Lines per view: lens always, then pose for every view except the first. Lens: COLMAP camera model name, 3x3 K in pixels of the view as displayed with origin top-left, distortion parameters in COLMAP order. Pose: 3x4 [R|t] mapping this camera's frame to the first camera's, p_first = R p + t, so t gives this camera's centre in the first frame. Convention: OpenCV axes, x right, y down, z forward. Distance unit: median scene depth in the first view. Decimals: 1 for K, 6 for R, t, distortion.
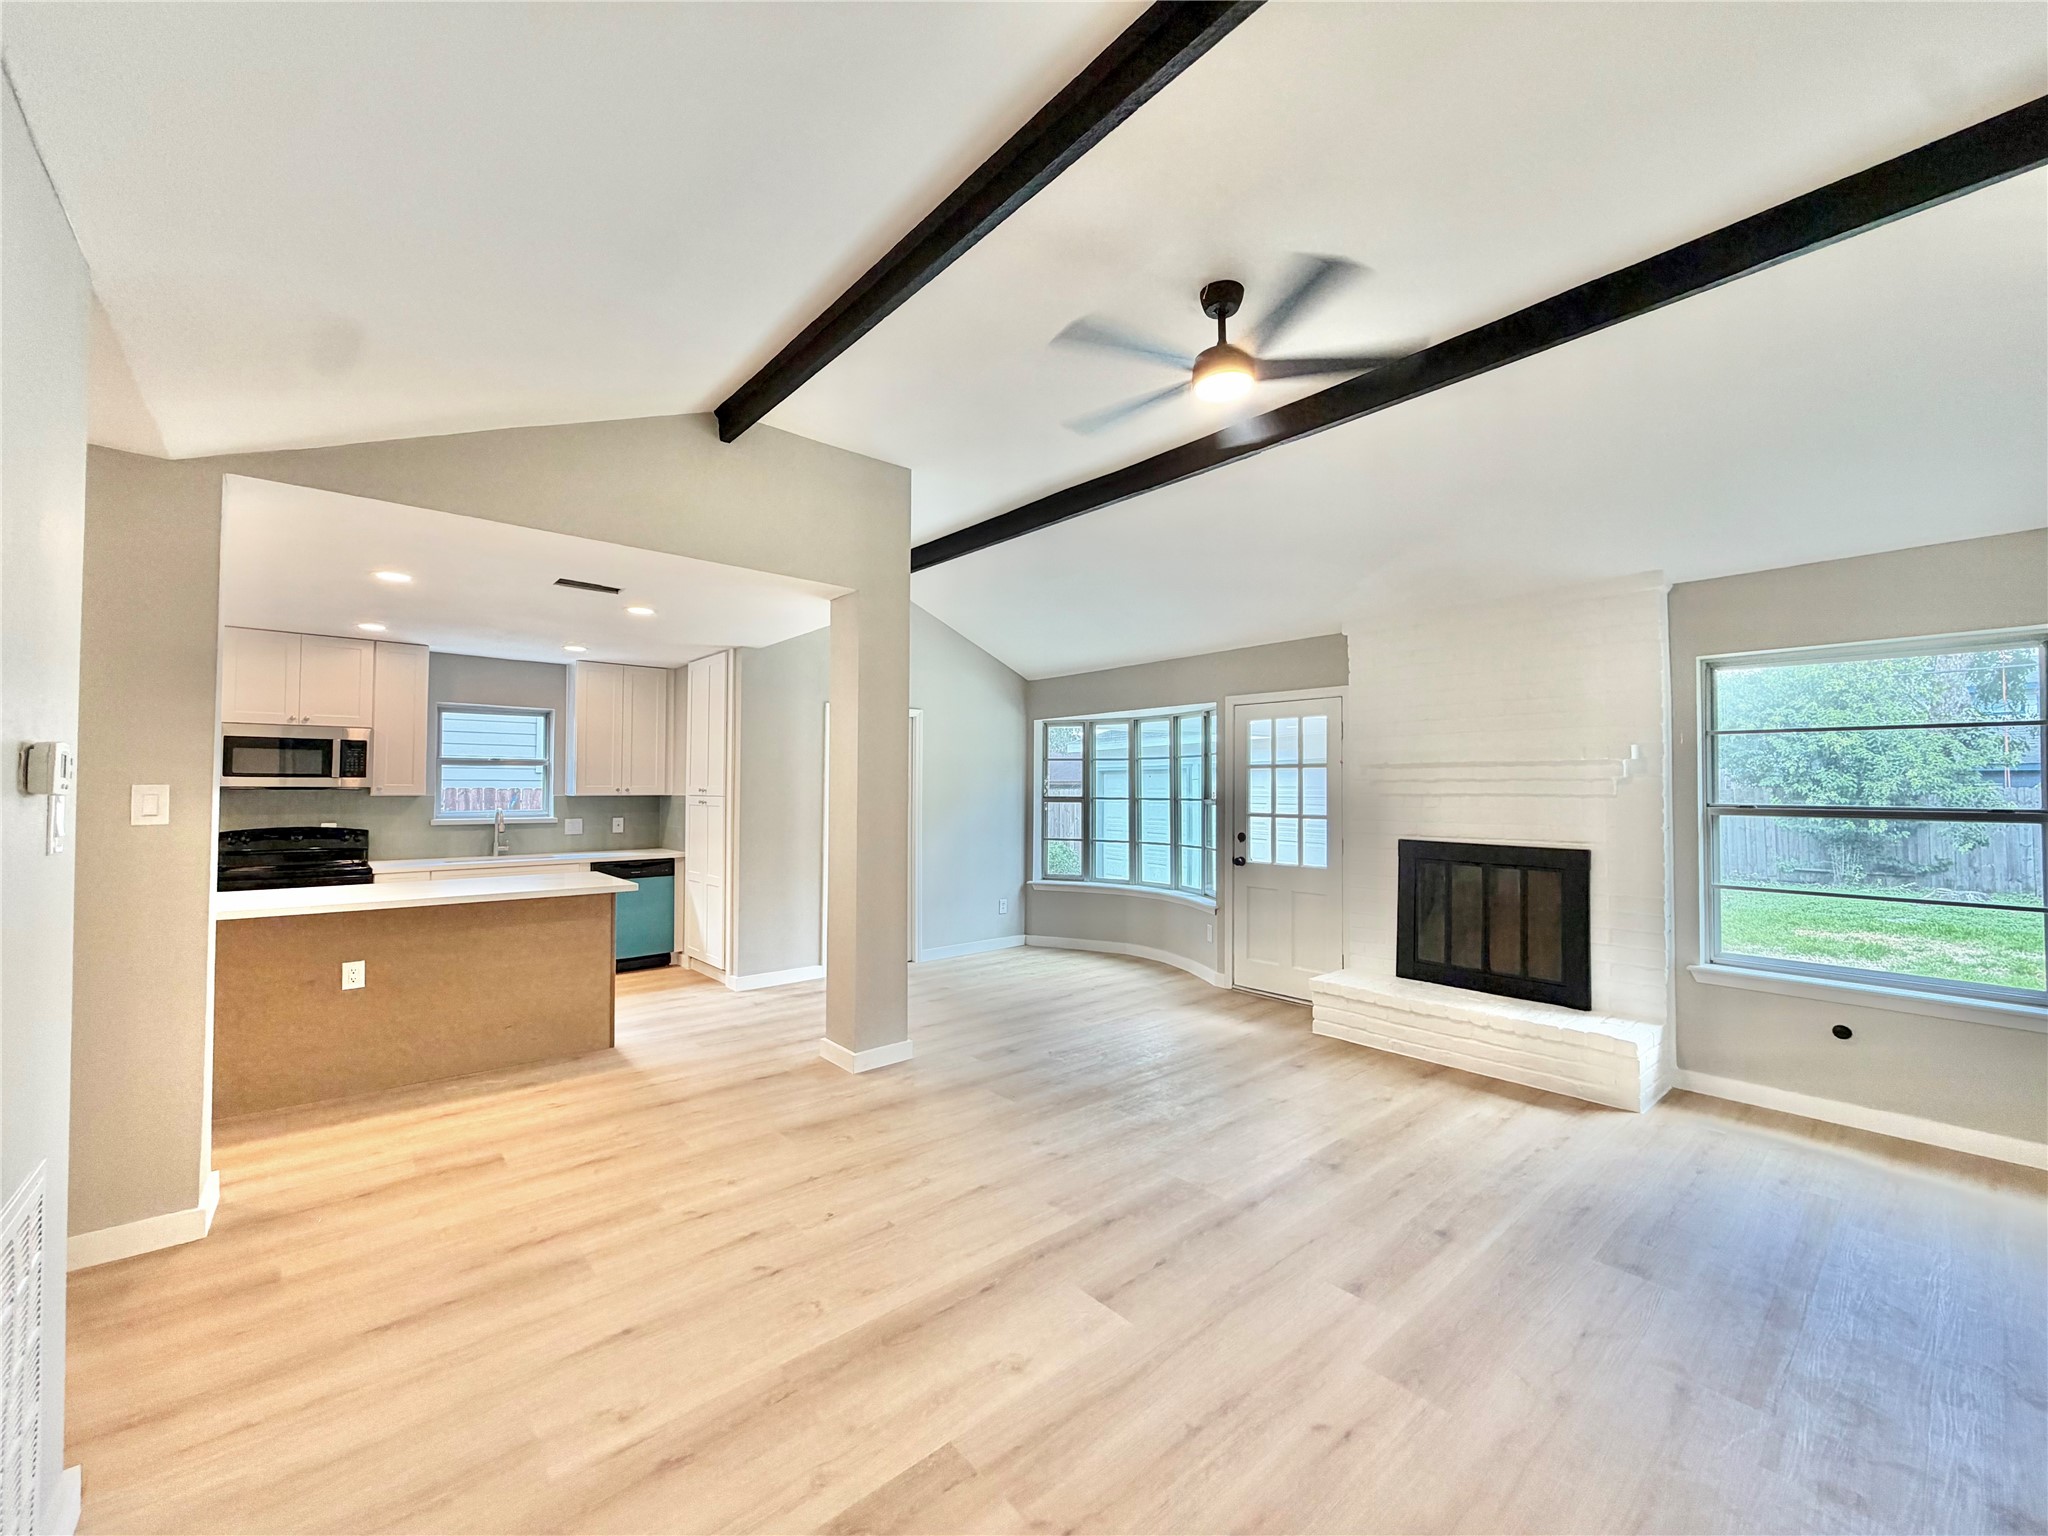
lens RADIAL K [[817.1, 0, 1020.3], [0, 817.1, 766.9], [0, 0, 1]] dist [0.000367, -0.000092]
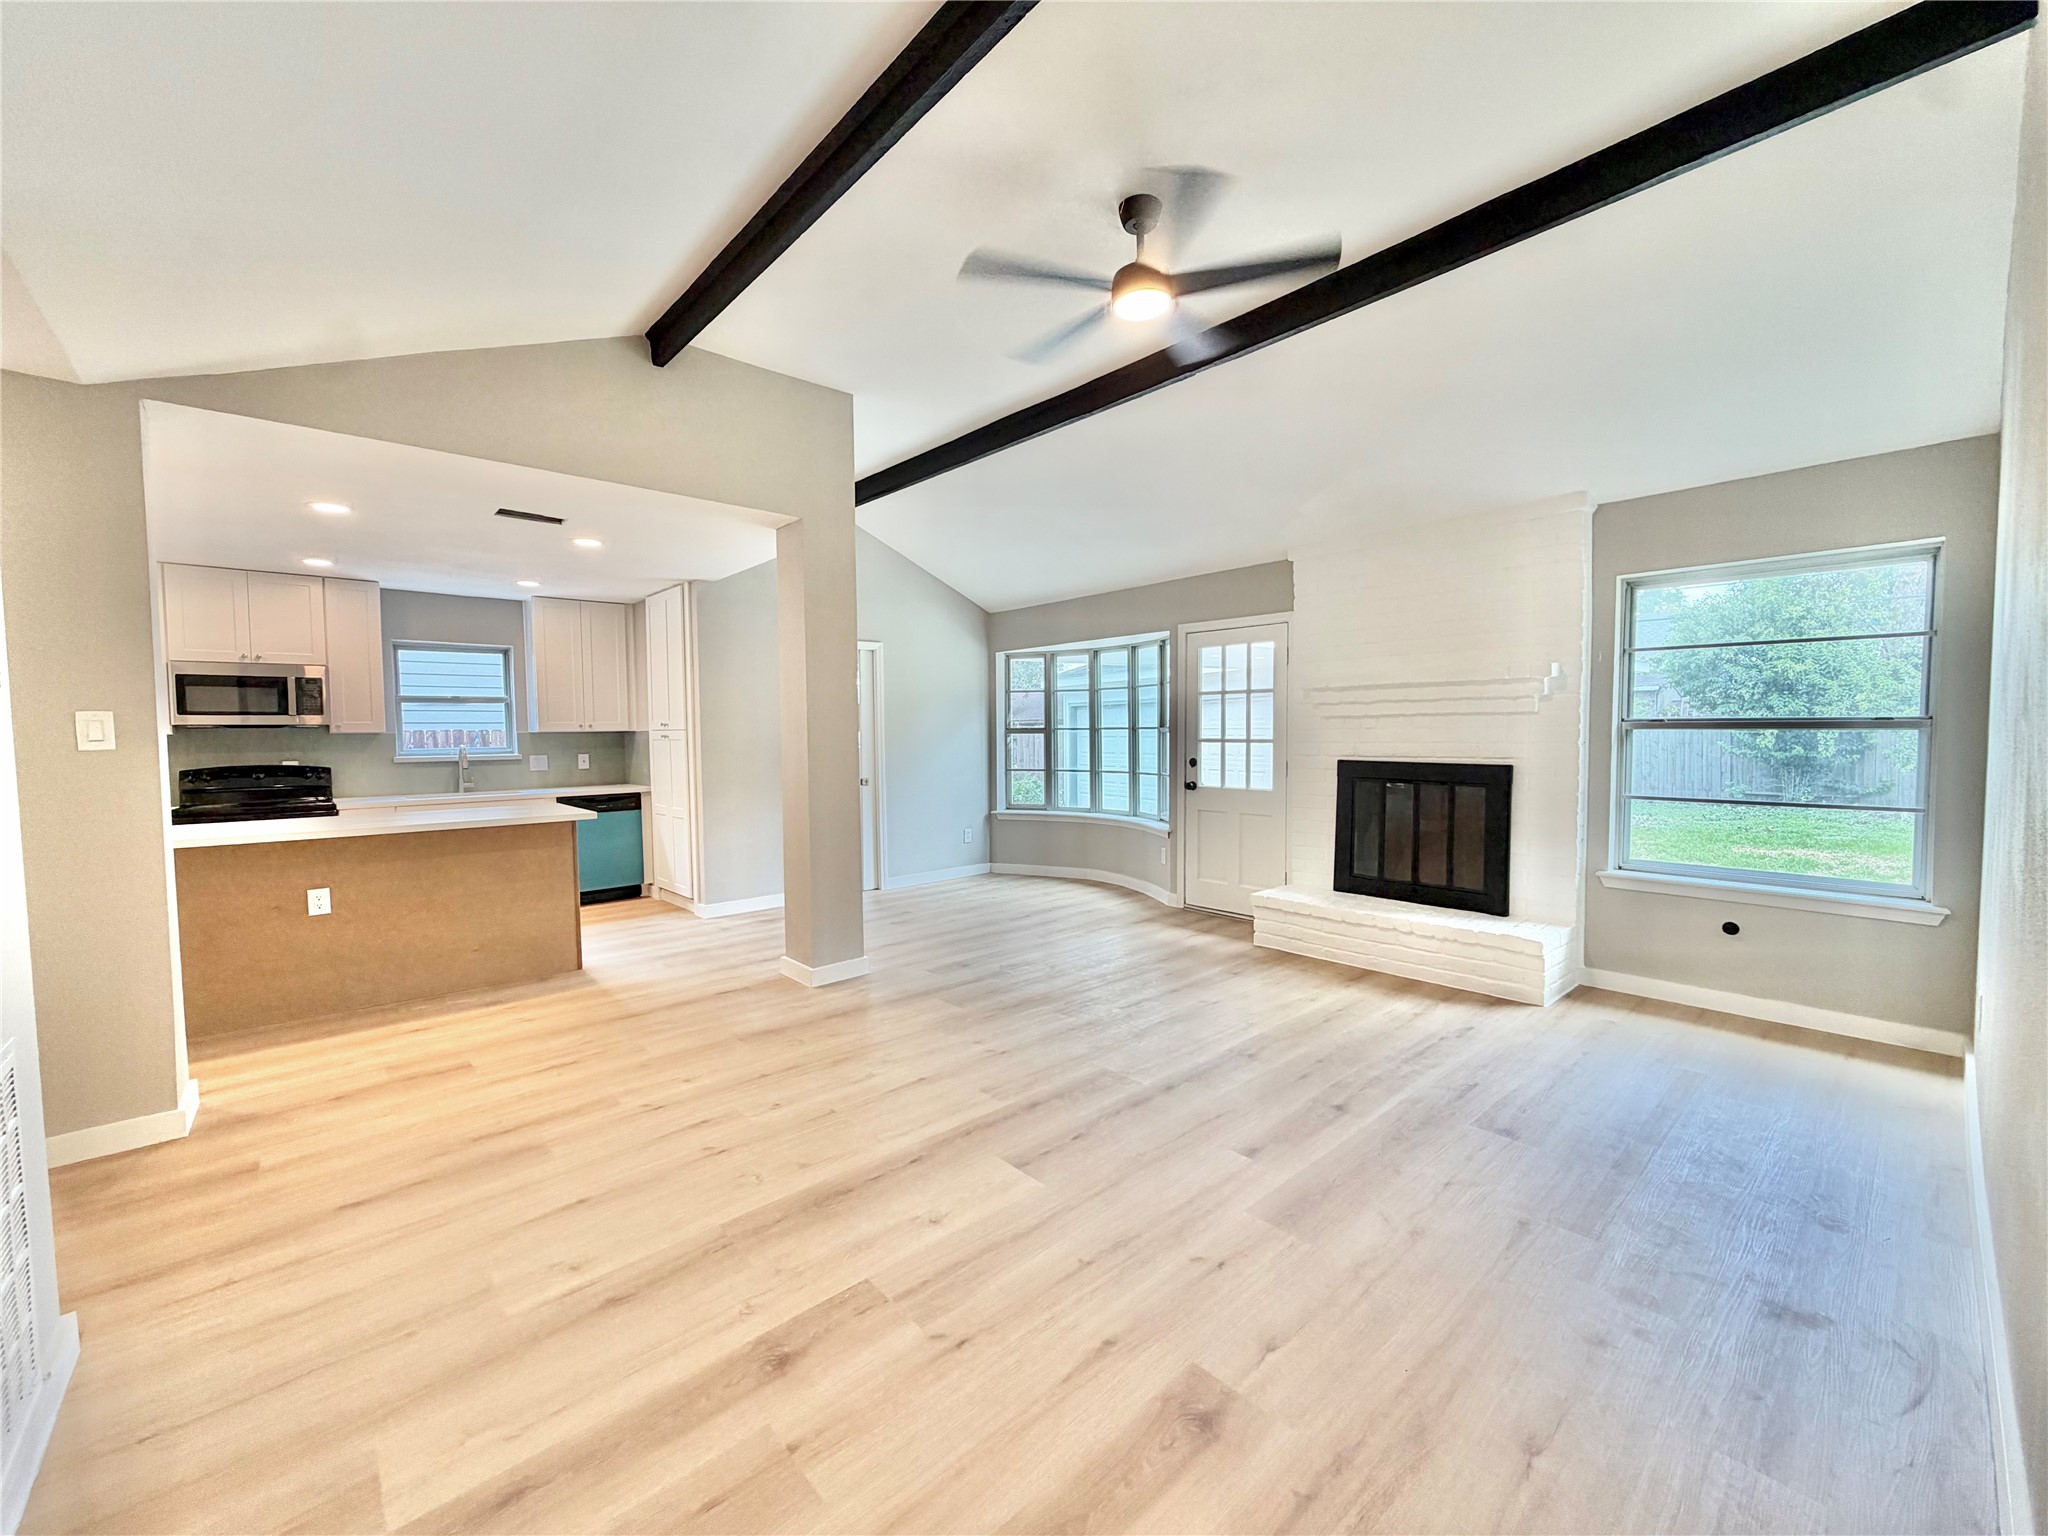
lens RADIAL K [[817.1, 0, 1020.3], [0, 817.1, 766.9], [0, 0, 1]] dist [0.000367, -0.000092]
pose [[0.999729, -0.014477, 0.018250, 0.049105], [0.013115, 0.997270, 0.072668, 0.019810], [-0.019252, -0.072409, 0.997189, -0.031677]]
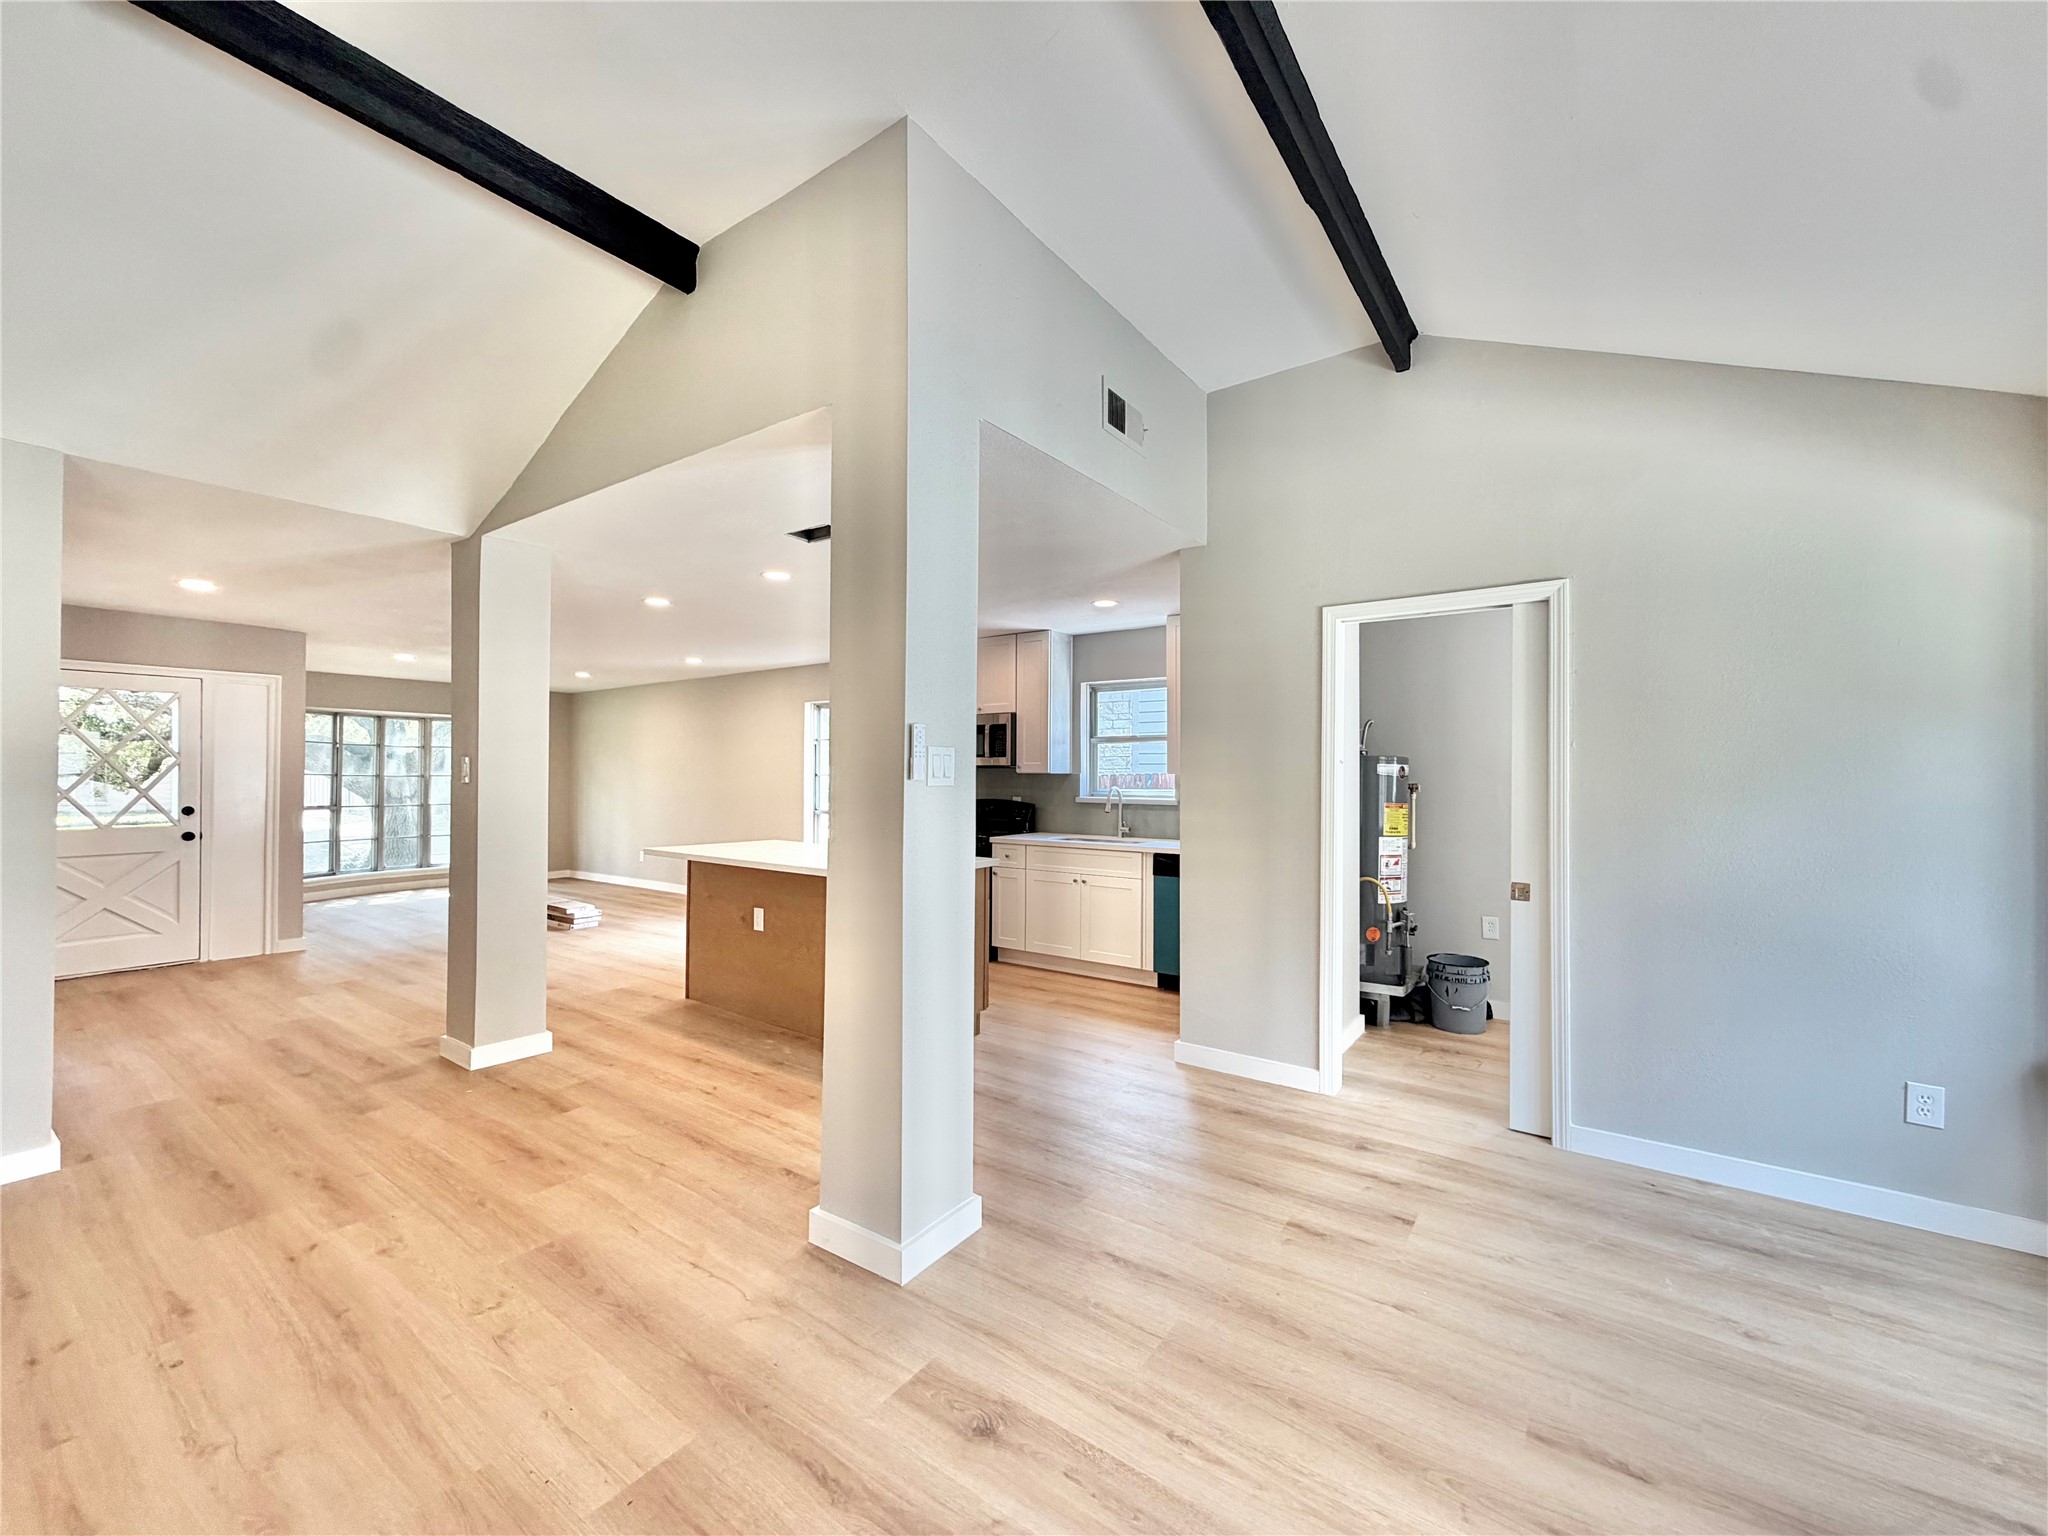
lens RADIAL K [[817.1, 0, 1020.3], [0, 817.1, 766.9], [0, 0, 1]] dist [0.000367, -0.000092]
pose [[0.232610, -0.011465, -0.972503, 0.397465], [0.024259, 0.999688, -0.005983, 0.045731], [0.972268, -0.022200, 0.232815, 1.014775]]
